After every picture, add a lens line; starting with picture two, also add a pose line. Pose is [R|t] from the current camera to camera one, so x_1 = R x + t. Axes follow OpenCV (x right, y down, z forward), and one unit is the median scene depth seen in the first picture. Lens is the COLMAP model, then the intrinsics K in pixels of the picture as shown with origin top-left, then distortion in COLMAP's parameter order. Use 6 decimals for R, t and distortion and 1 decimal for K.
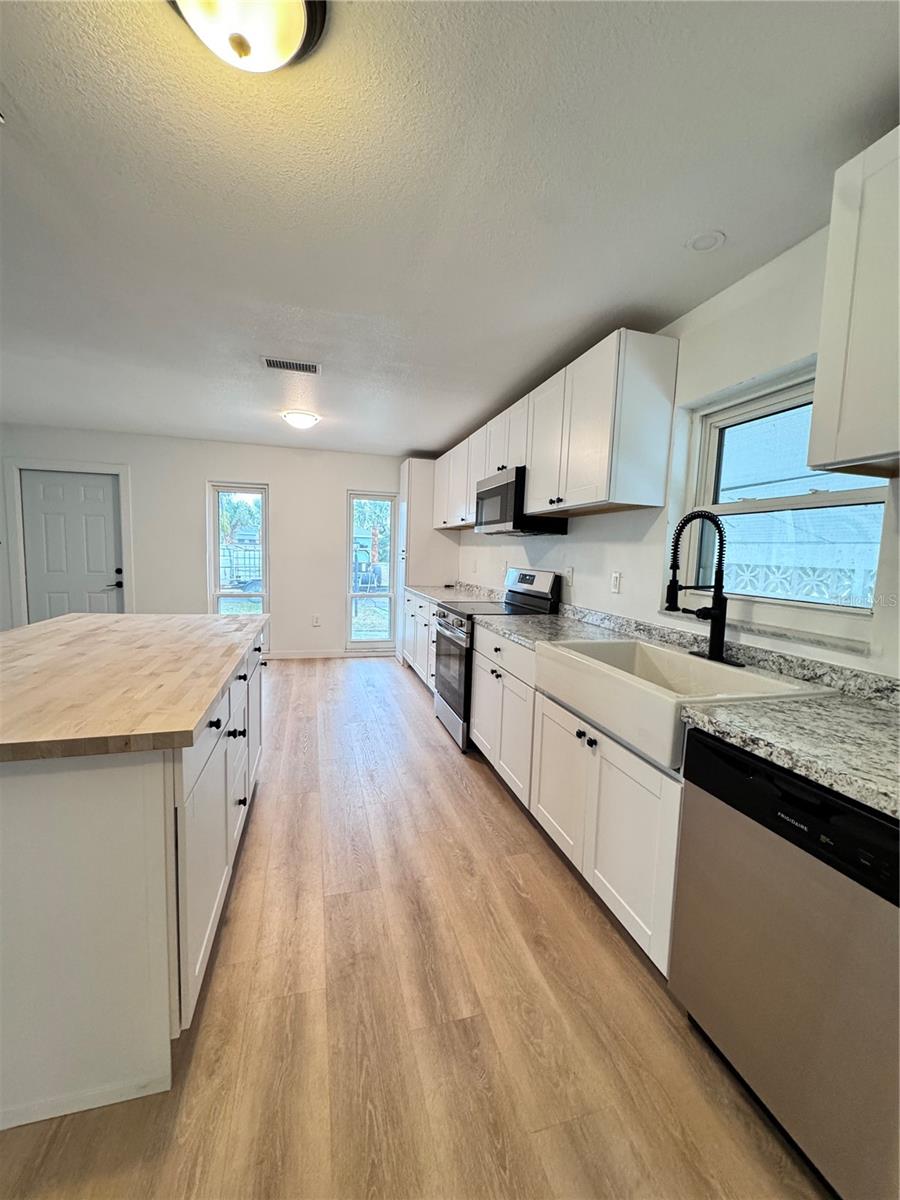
lens RADIAL K [[478.5, 0, 449.4], [0, 478.5, 596.2], [0, 0, 1]] dist [-0.004206, 0.000747]
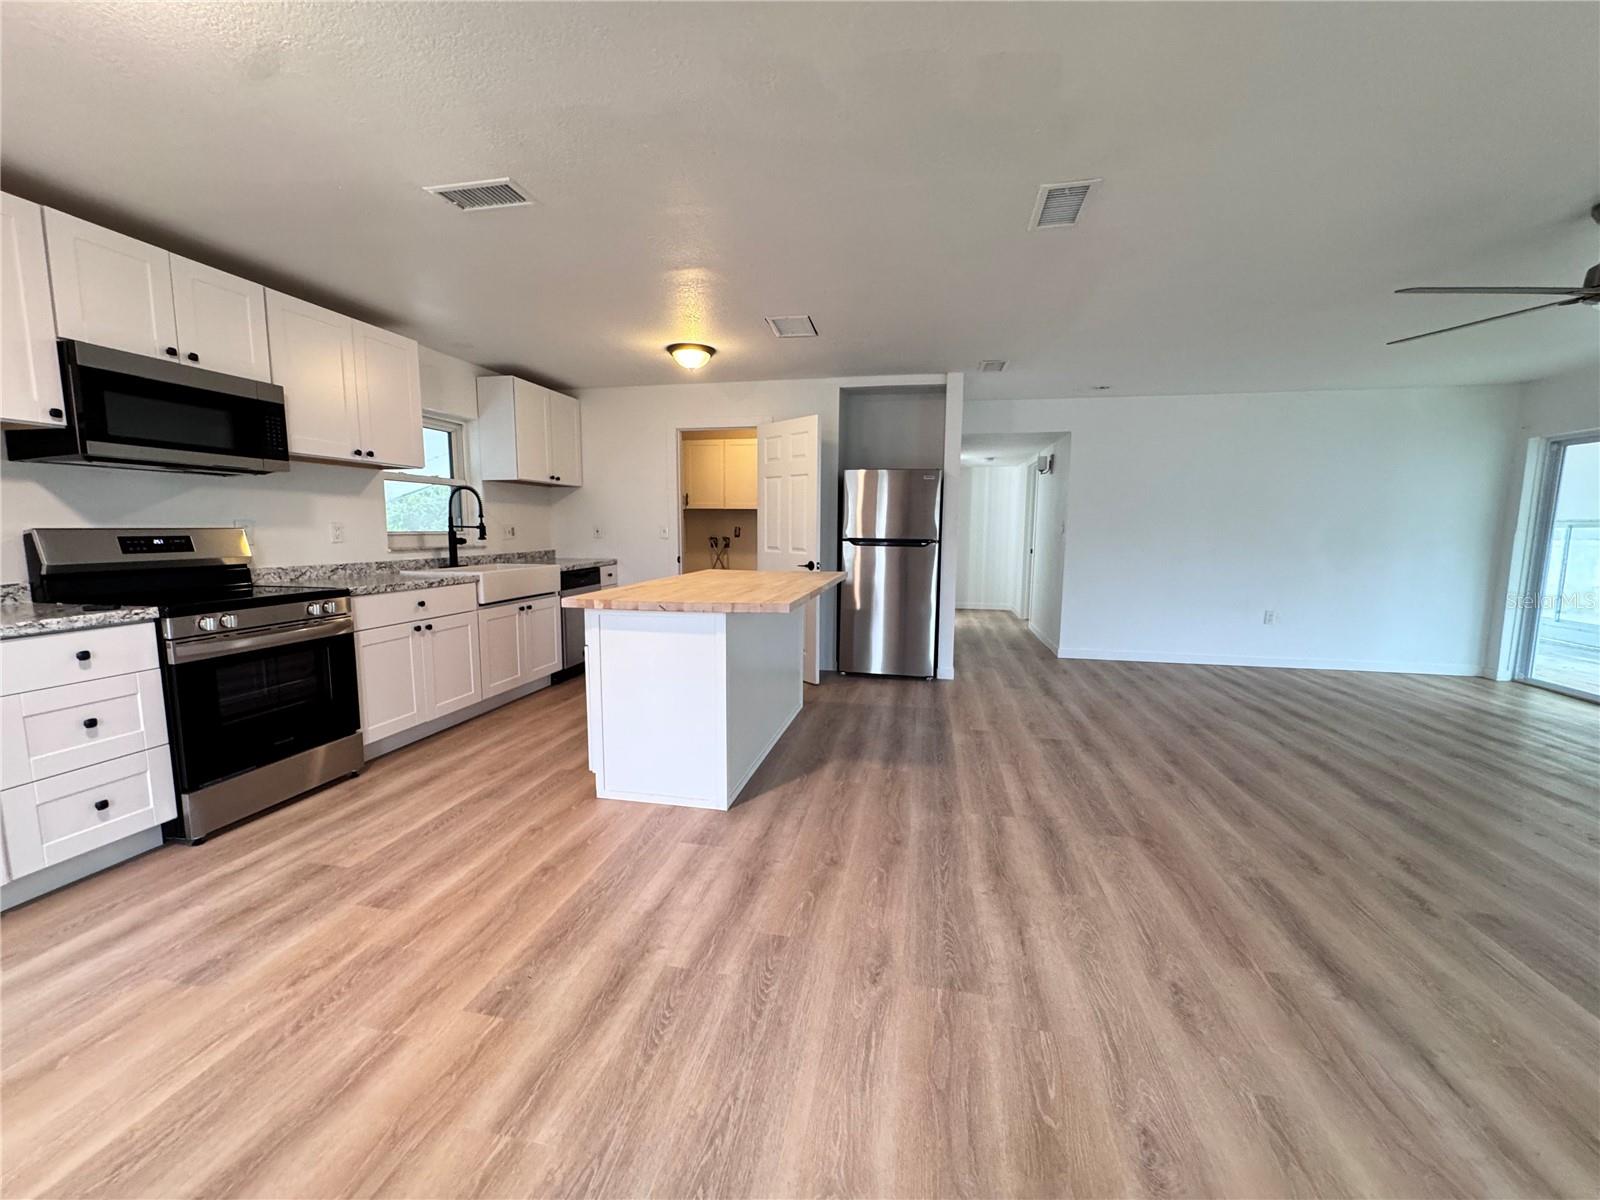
lens RADIAL K [[637.9, 0, 800.6], [0, 637.9, 601.0], [0, 0, 1]] dist [-0.004206, 0.000747]
pose [[-0.890512, -0.092151, 0.445529, -1.584343], [0.005598, 0.976979, 0.213262, -0.231788], [-0.454925, 0.192406, -0.869496, 2.358771]]
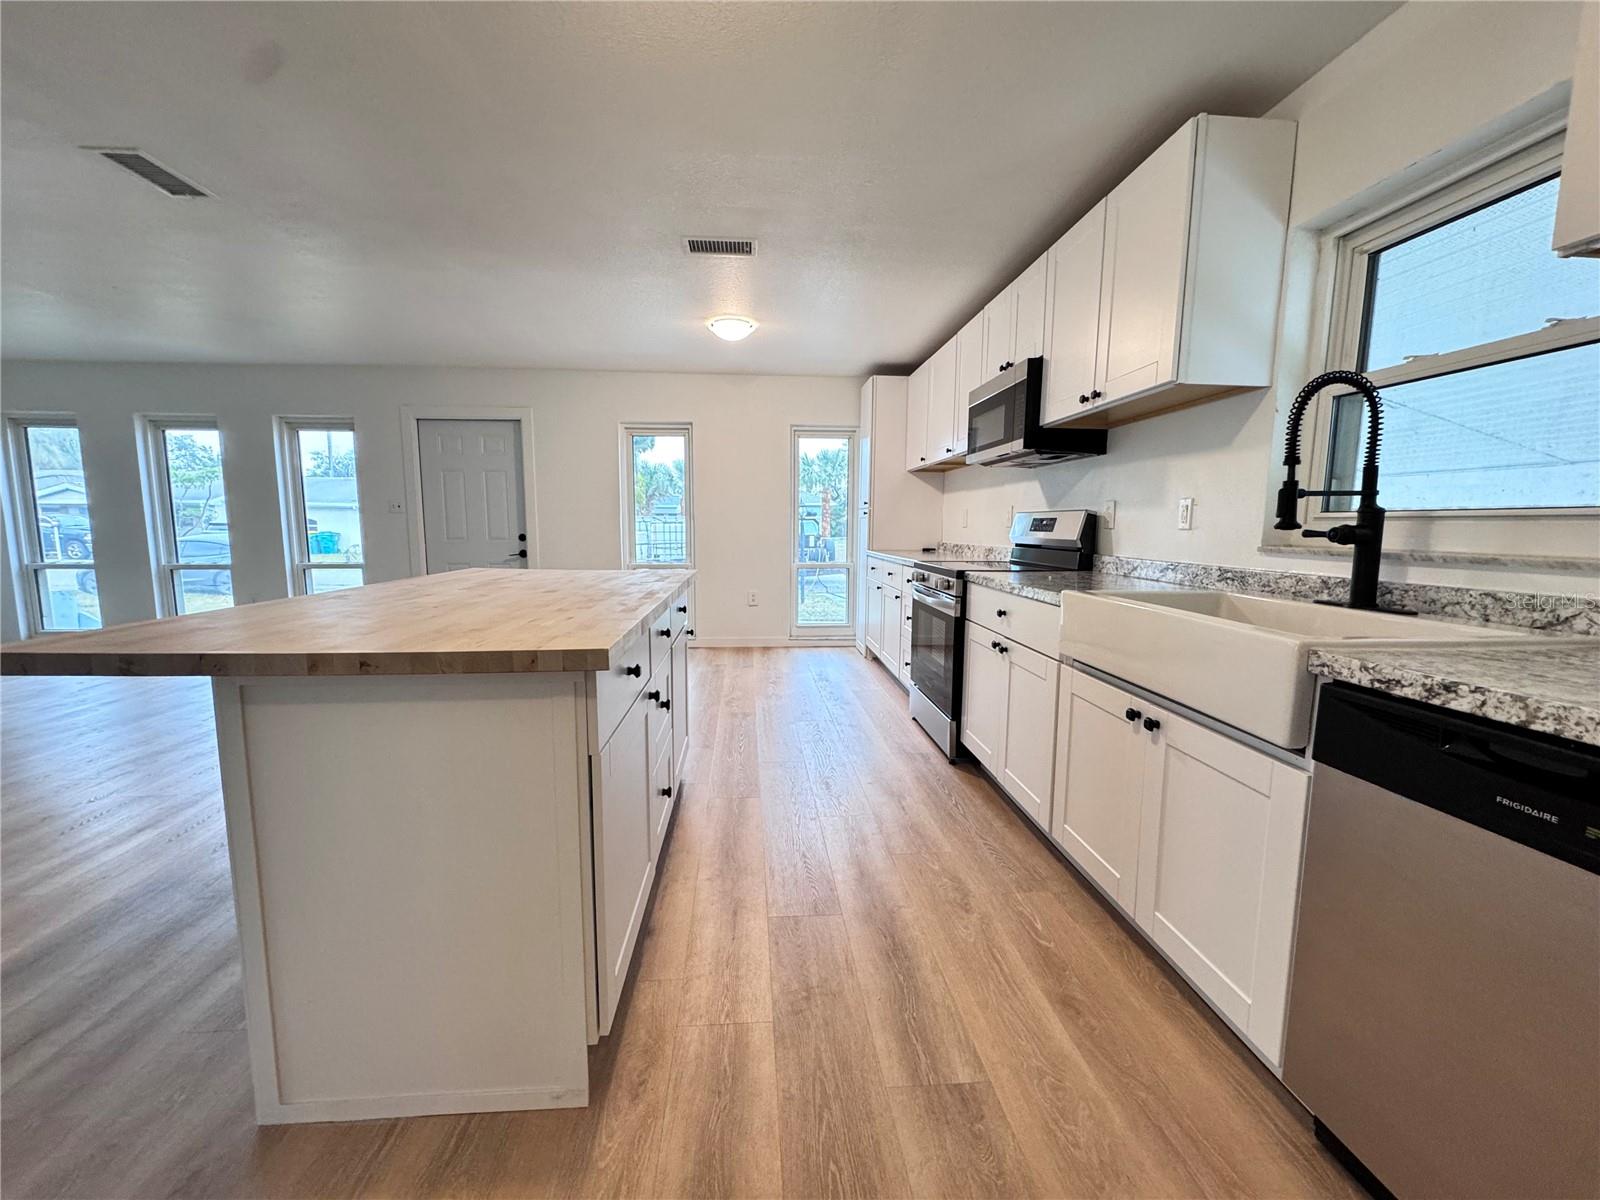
lens RADIAL K [[637.9, 0, 797.5], [0, 637.9, 599.6], [0, 0, 1]] dist [-0.004206, 0.000747]
pose [[0.980197, -0.002773, -0.198006, -0.012593], [0.006949, 0.999768, 0.020402, 0.091593], [0.197903, -0.021374, 0.979988, 0.017918]]
